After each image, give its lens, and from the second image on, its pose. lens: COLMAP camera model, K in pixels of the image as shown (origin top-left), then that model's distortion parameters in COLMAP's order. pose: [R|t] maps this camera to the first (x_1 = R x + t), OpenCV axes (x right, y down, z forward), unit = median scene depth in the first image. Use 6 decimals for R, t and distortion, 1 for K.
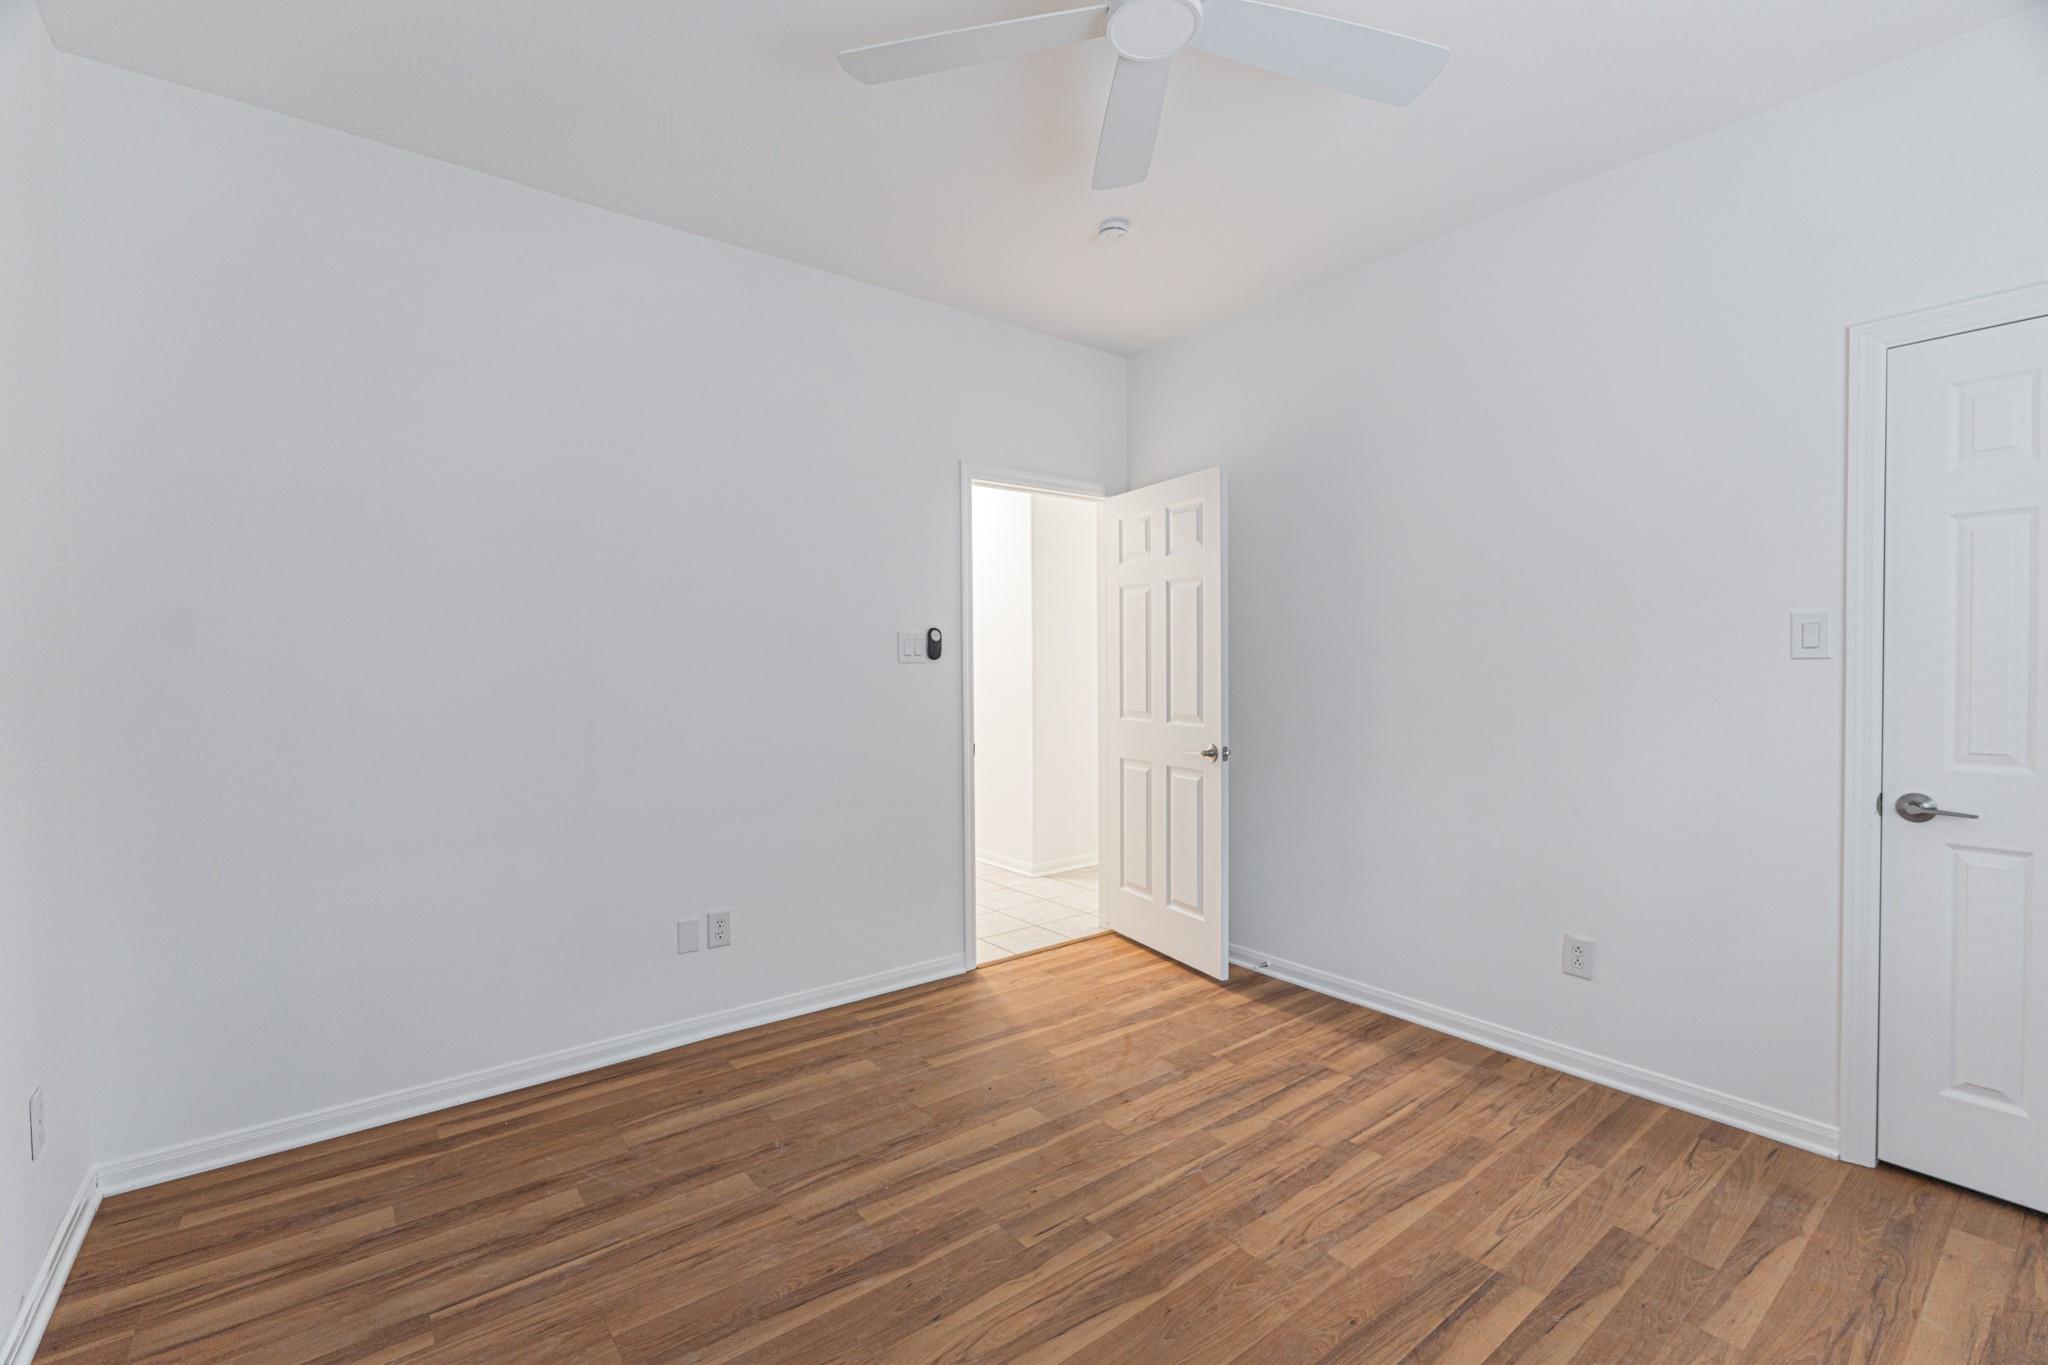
lens RADIAL K [[904.1, 0, 1022.3], [0, 904.1, 686.2], [0, 0, 1]] dist [-0.002106, 0.000484]
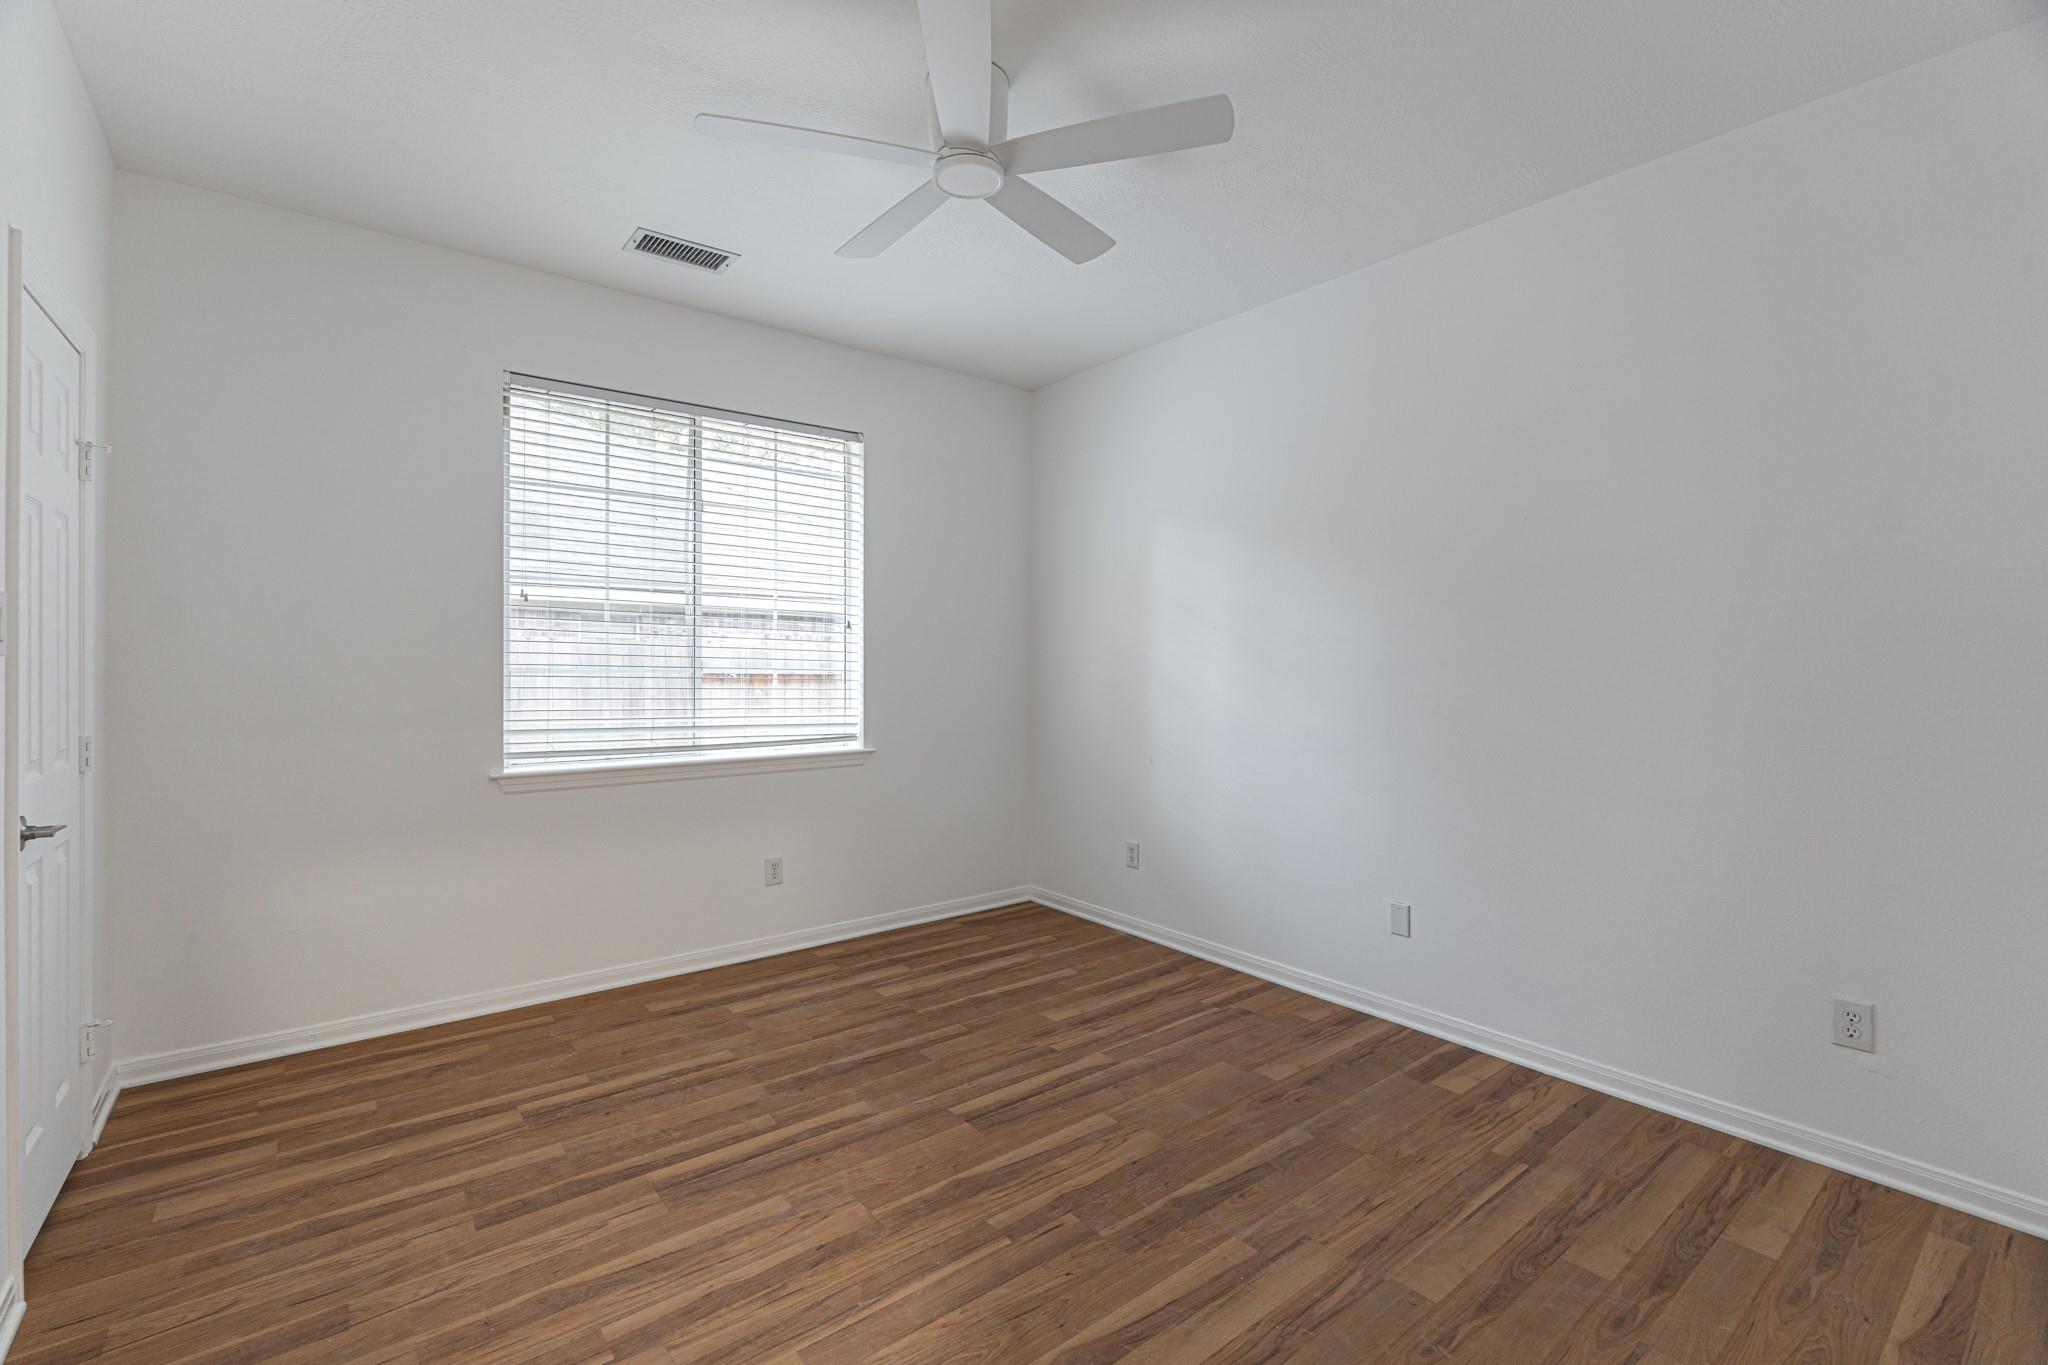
lens RADIAL K [[904.1, 0, 1021.5], [0, 904.1, 667.8], [0, 0, 1]] dist [-0.002106, 0.000484]
pose [[-0.999905, 0.000884, -0.013788, 0.072790], [0.000422, 0.999437, 0.033547, -0.049322], [0.013810, 0.033538, -0.999342, 1.943890]]
